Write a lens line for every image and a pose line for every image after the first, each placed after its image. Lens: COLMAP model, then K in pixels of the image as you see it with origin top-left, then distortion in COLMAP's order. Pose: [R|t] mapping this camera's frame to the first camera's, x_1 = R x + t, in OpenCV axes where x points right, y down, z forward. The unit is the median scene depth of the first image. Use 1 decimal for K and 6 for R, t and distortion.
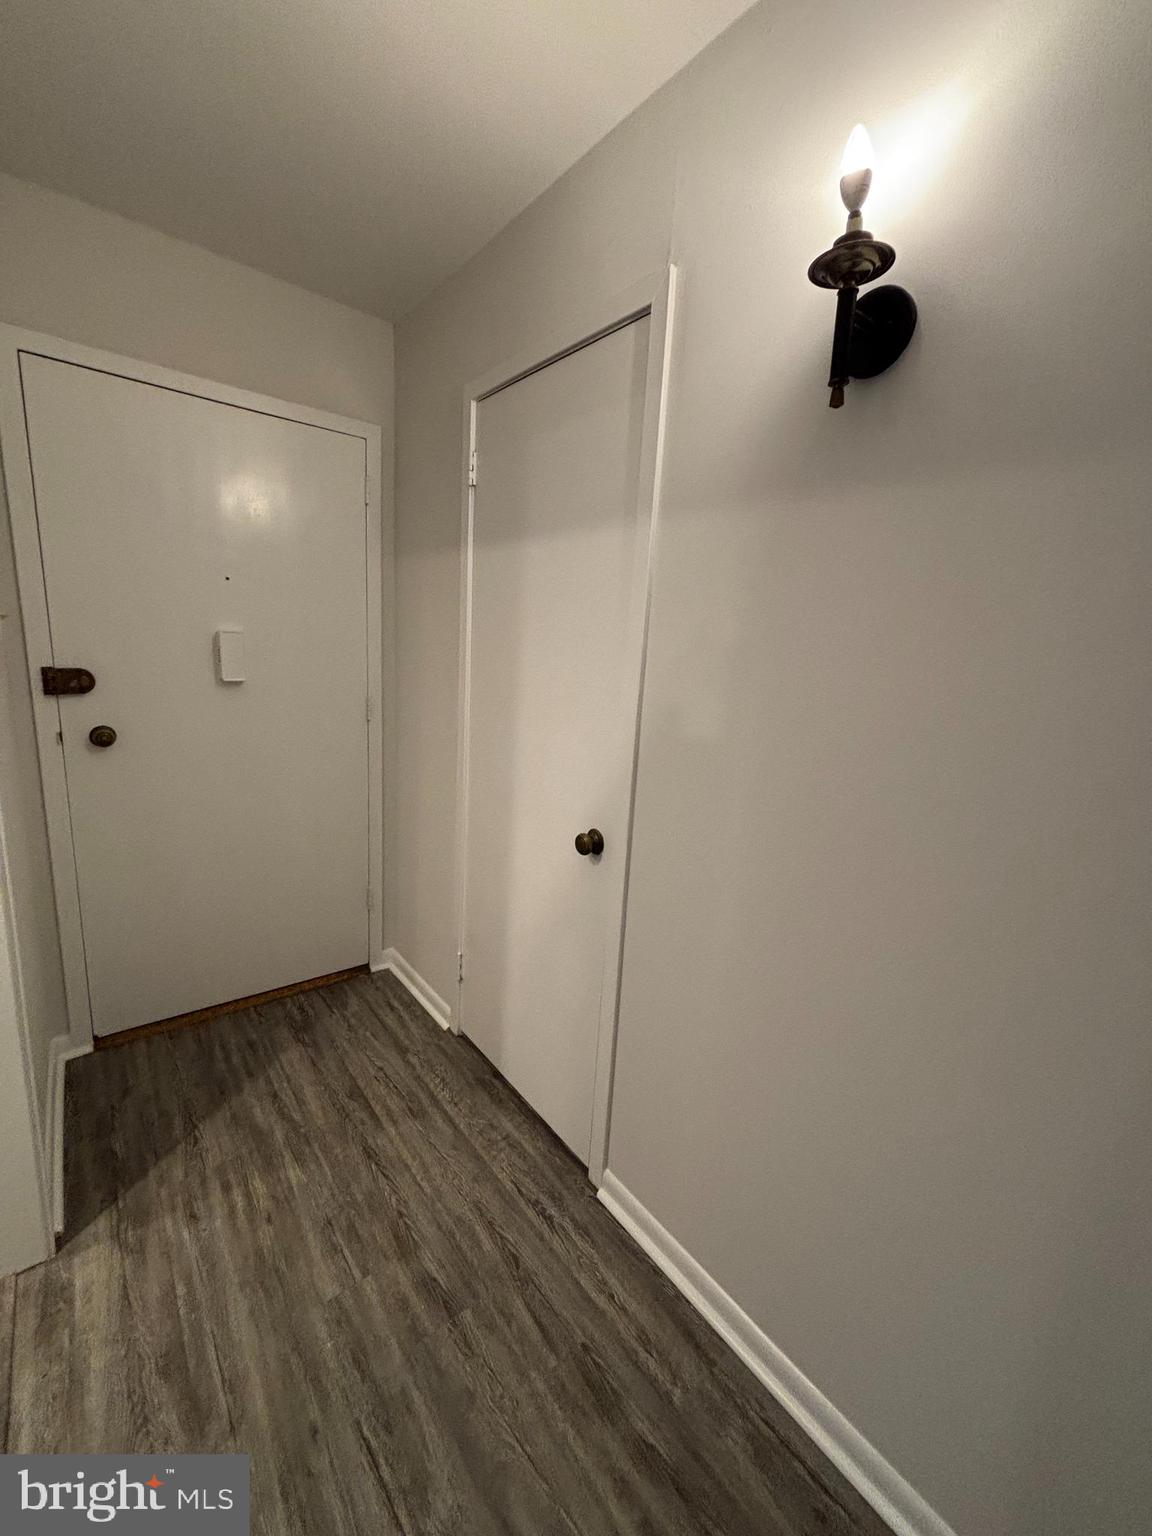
lens RADIAL K [[616.7, 0, 596.7], [0, 616.7, 783.3], [0, 0, 1]] dist [0.001580, -0.000524]
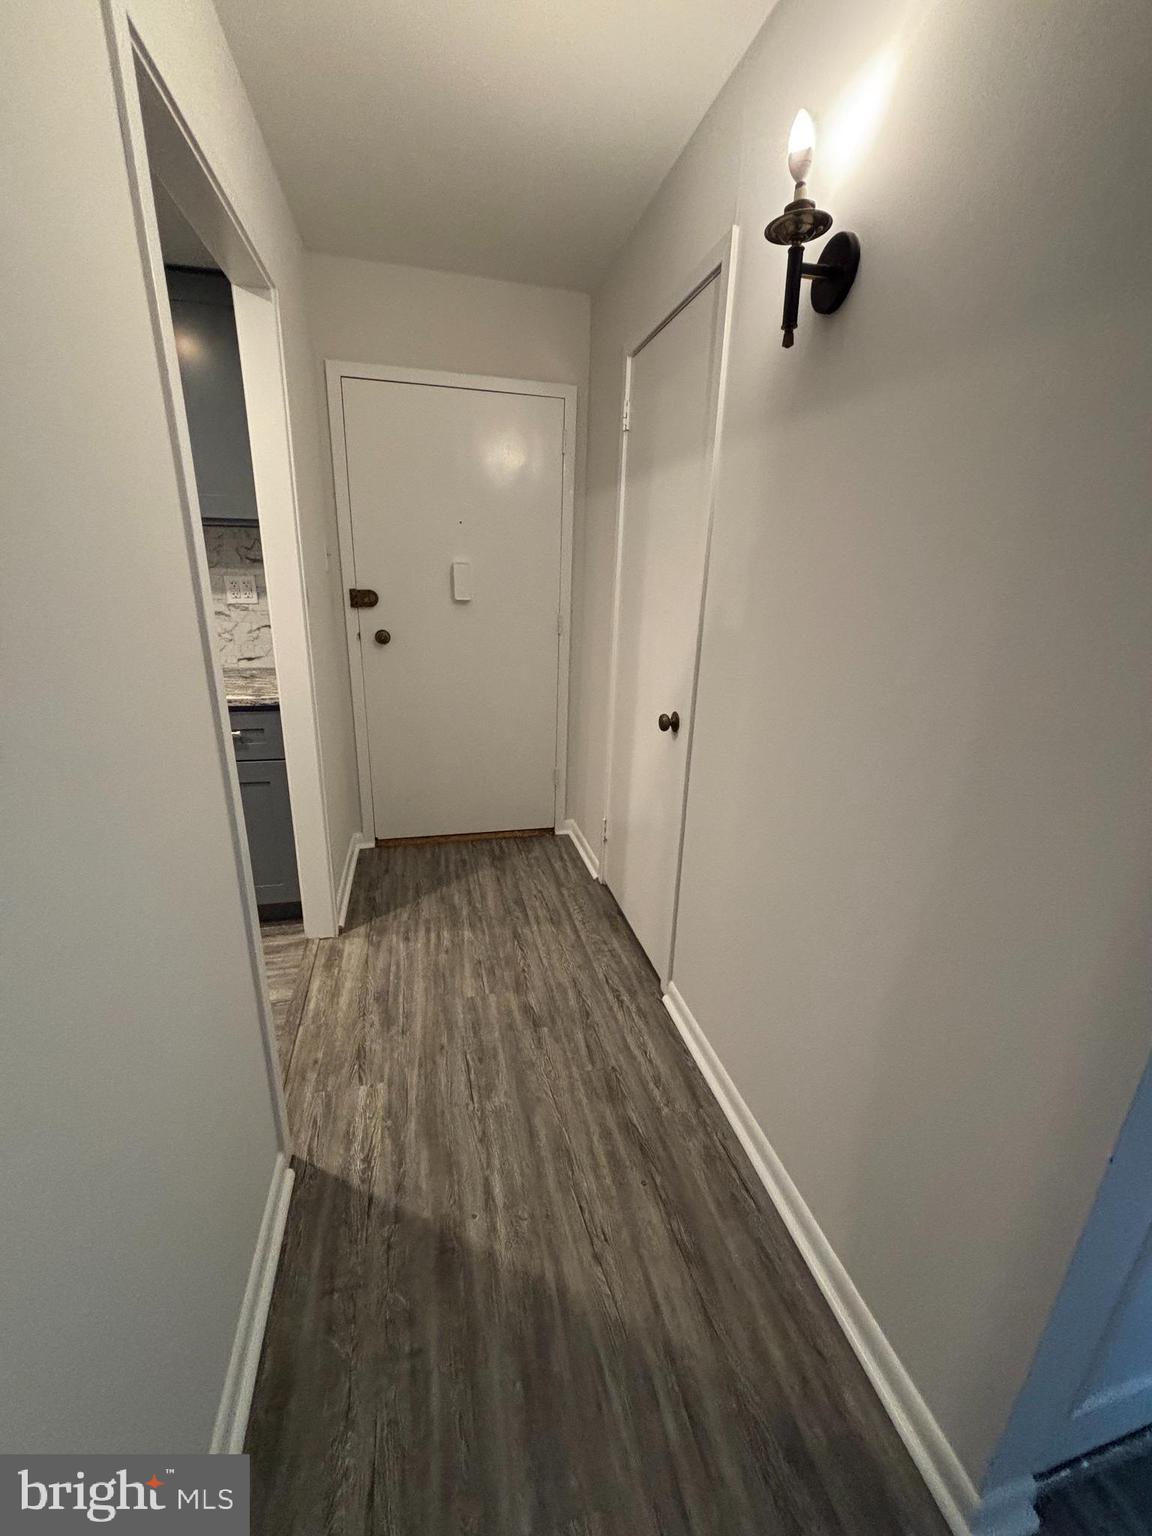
lens RADIAL K [[616.7, 0, 602.1], [0, 616.7, 779.9], [0, 0, 1]] dist [0.001580, -0.000524]
pose [[0.914193, 0.100673, -0.392575, 0.347635], [-0.065423, 0.992611, 0.102197, 0.090713], [0.399963, -0.067744, 0.914024, -0.200535]]
